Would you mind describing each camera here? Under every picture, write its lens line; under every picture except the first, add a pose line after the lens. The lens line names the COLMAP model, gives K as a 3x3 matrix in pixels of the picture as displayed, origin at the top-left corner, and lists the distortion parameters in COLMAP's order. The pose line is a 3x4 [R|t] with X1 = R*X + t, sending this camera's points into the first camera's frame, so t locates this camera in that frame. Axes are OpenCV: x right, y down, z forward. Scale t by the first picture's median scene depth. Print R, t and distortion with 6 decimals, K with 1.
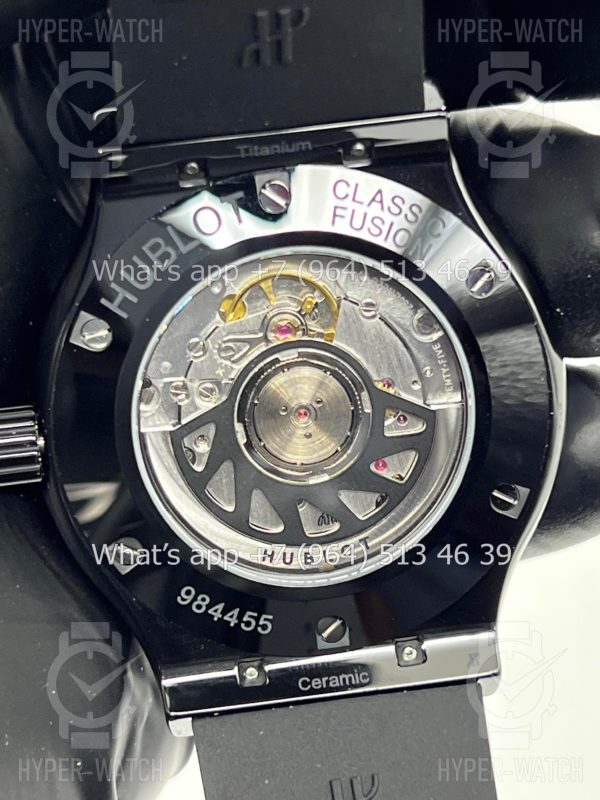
lens RADIAL K [[1899.4, 0, 300.0], [0, 1899.4, 400.0], [0, 0, 1]] dist [0.239543, -0.110967]
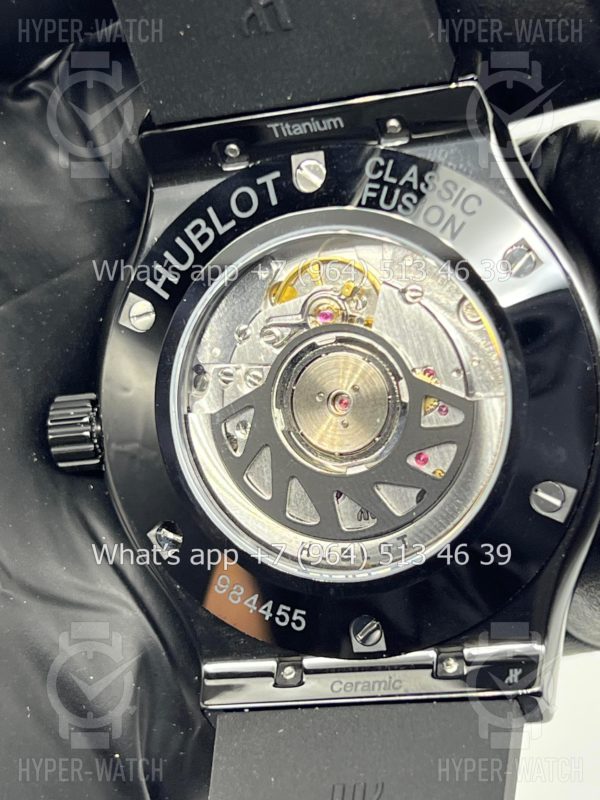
lens RADIAL K [[1899.4, 0, 300.0], [0, 1899.4, 400.0], [0, 0, 1]] dist [0.239543, -0.110967]
pose [[0.926283, 0.015070, -0.376528, 0.347560], [-0.064061, 0.990953, -0.117932, 0.122339], [0.371344, 0.133359, 0.918868, 0.100721]]
